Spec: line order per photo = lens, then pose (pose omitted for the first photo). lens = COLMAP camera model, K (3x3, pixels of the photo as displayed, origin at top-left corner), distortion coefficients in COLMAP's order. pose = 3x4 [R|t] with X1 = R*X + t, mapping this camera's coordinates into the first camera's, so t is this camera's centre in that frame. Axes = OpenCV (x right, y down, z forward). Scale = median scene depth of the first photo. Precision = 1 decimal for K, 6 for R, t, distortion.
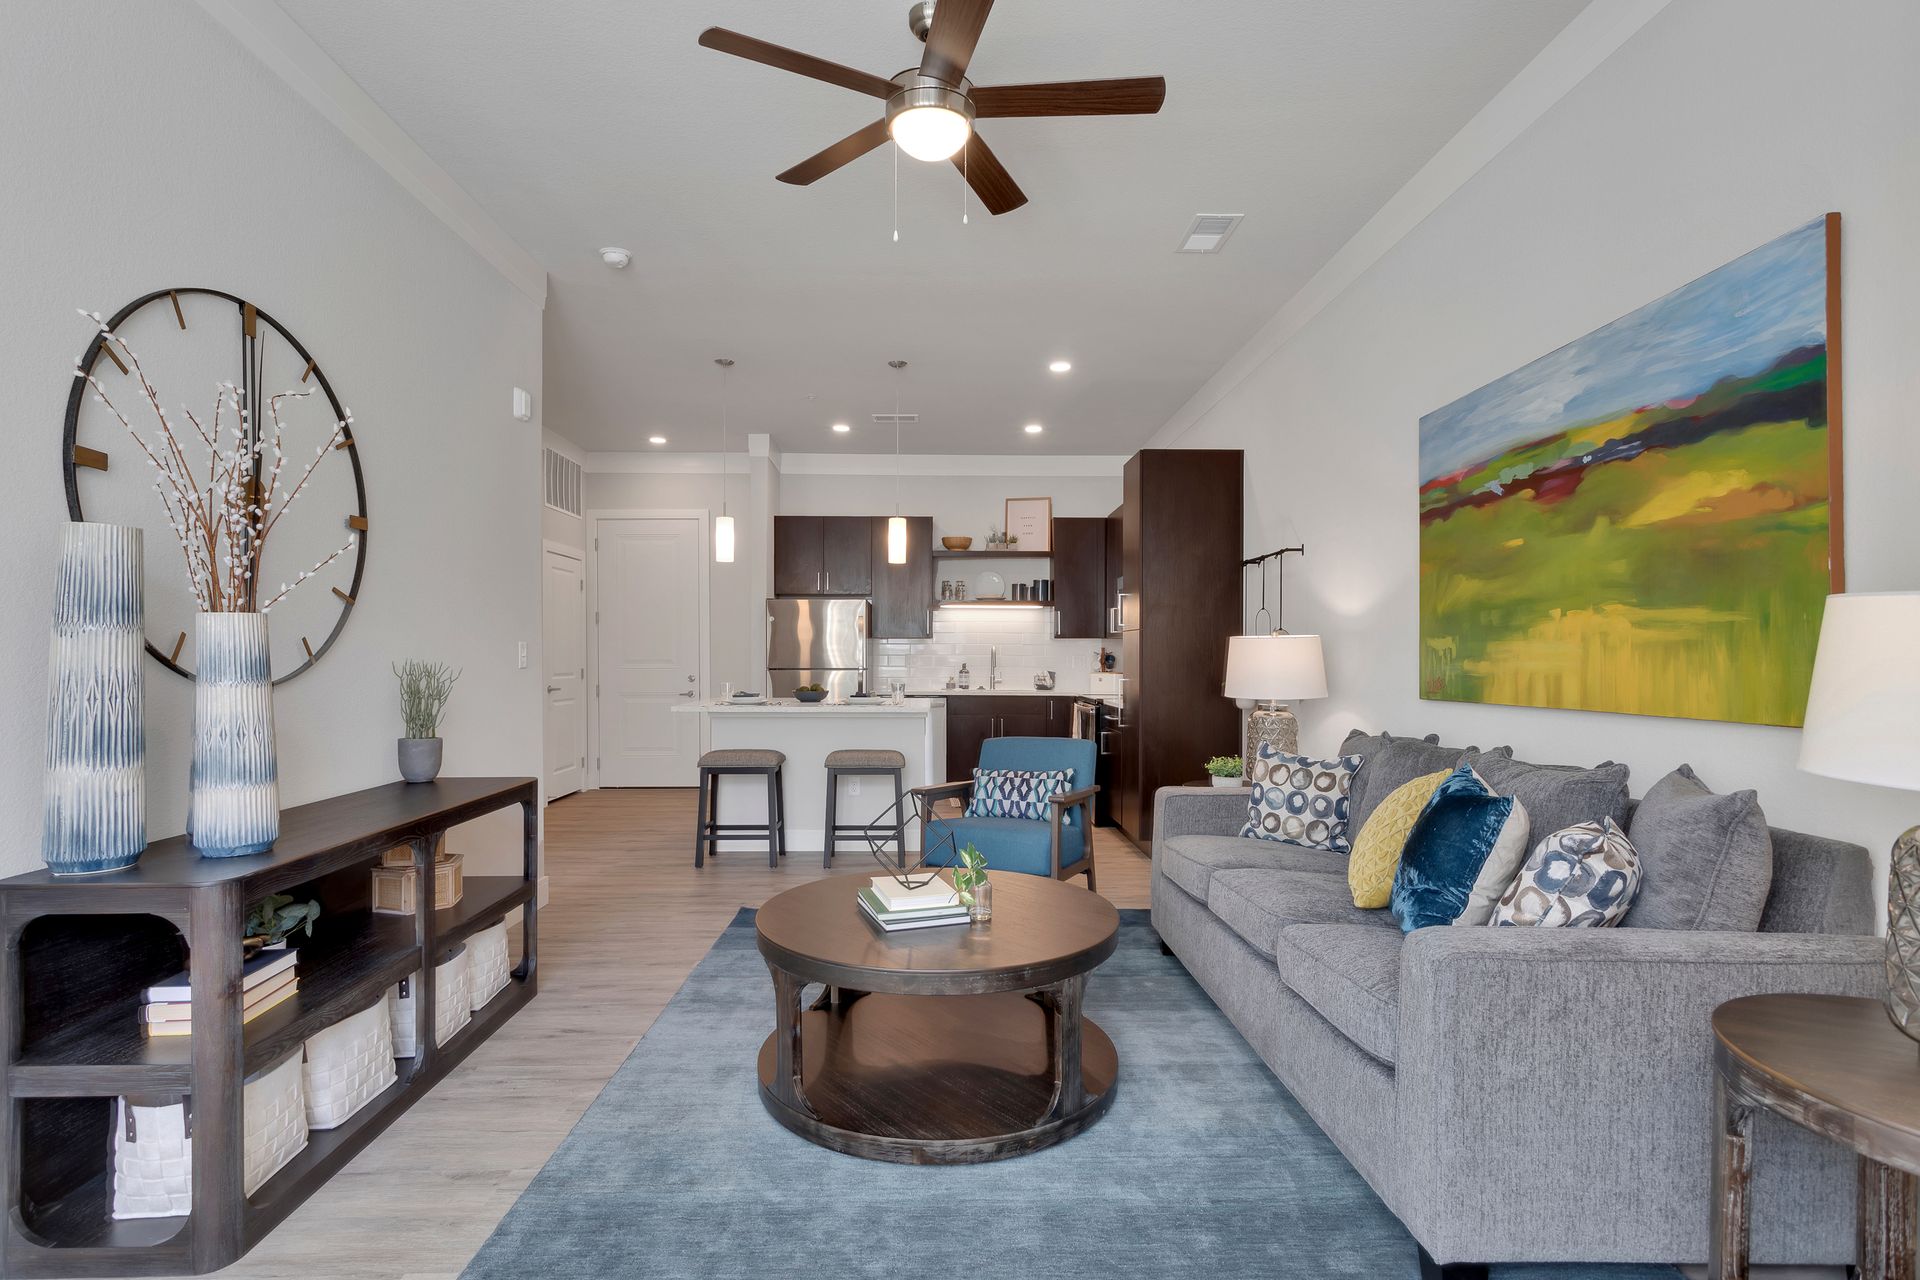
lens RADIAL K [[928.9, 0, 958.9], [0, 928.9, 645.1], [0, 0, 1]] dist [0.001728, 0.000011]
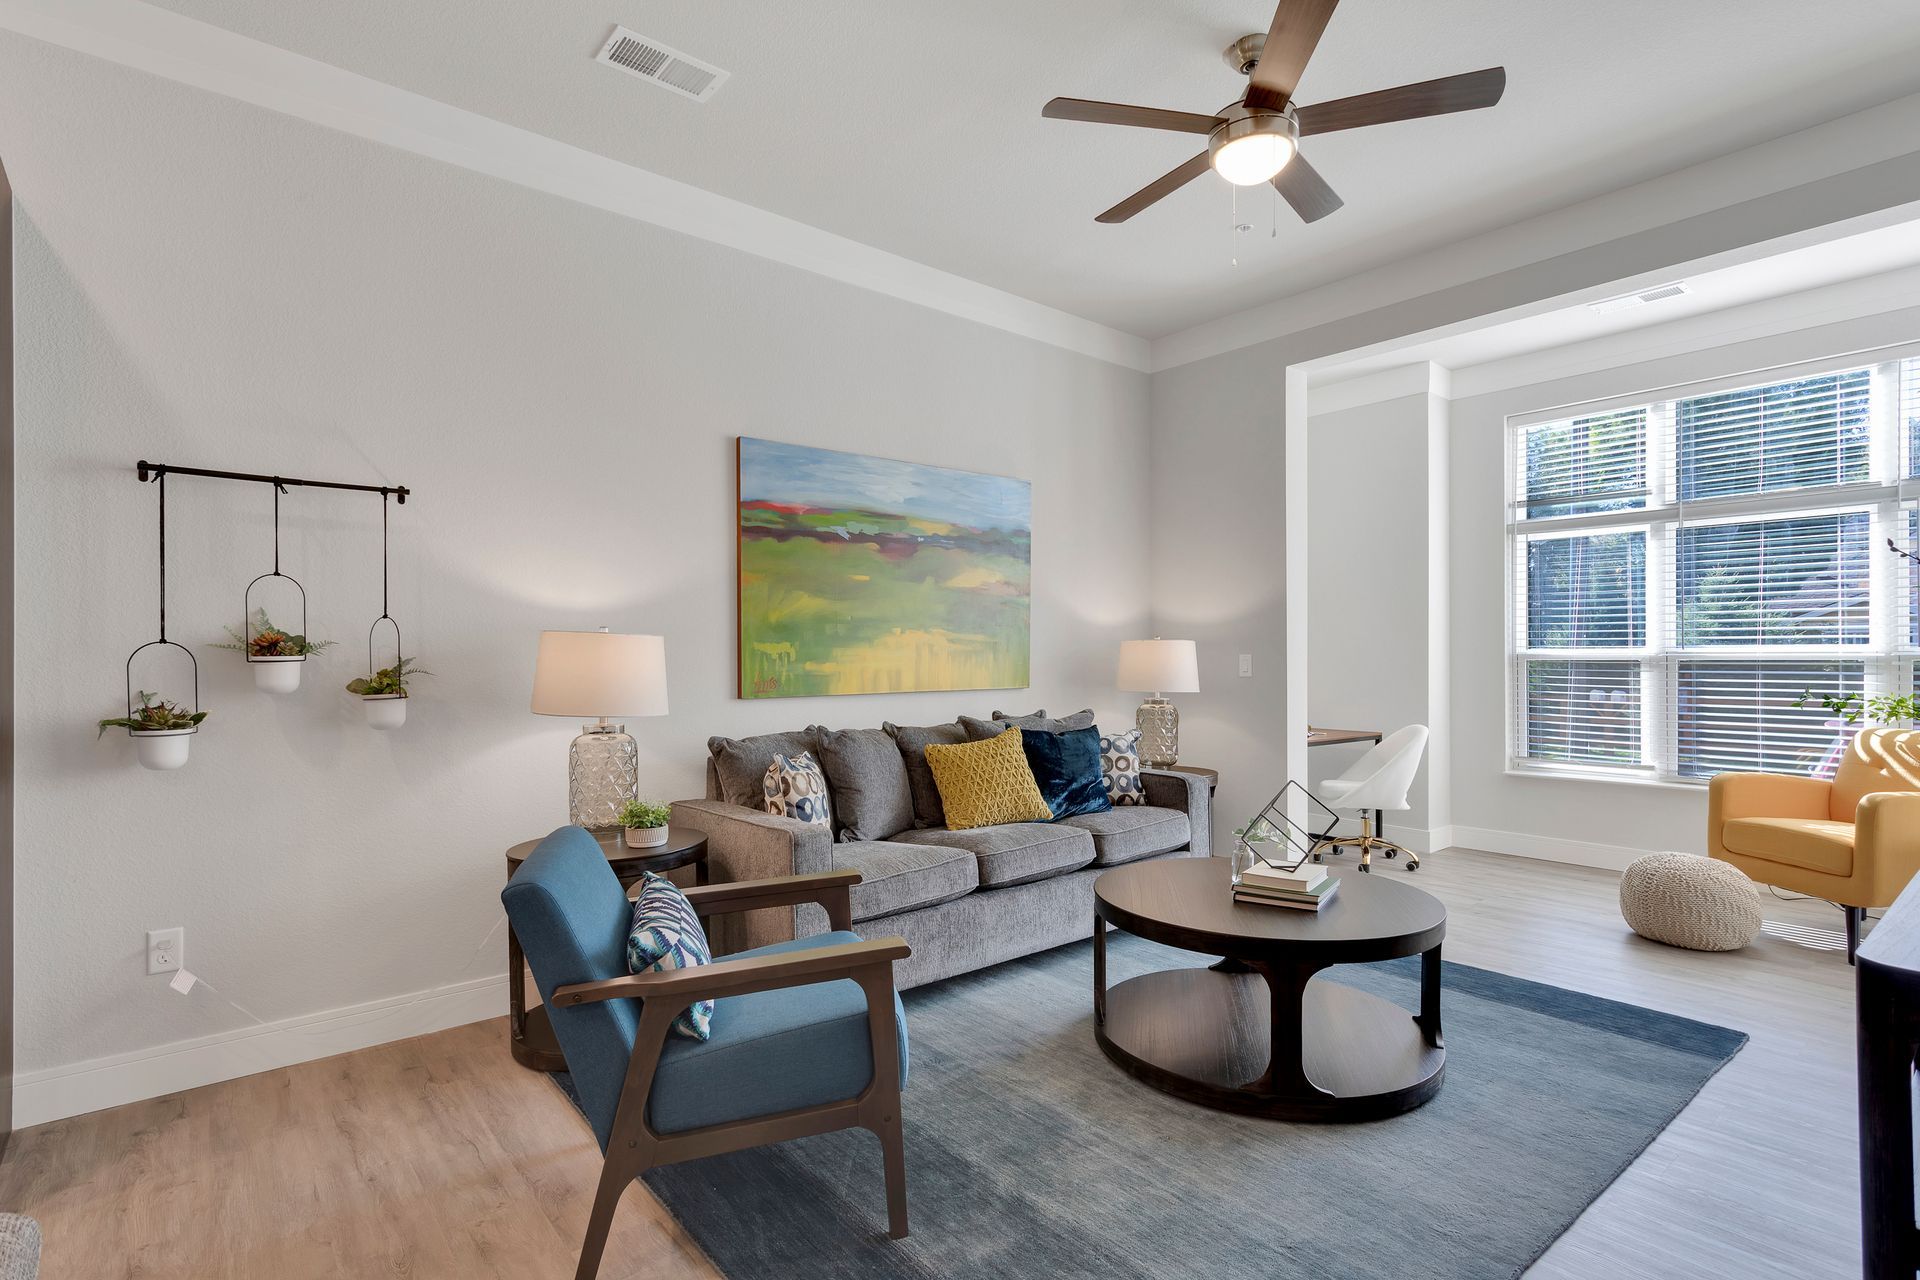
lens RADIAL K [[928.9, 0, 966.2], [0, 928.9, 660.9], [0, 0, 1]] dist [0.001728, 0.000011]
pose [[-0.608172, 0.007276, 0.793772, -0.639713], [-0.000759, 0.999952, -0.009748, 0.030146], [-0.793805, -0.006531, -0.608137, 1.816510]]
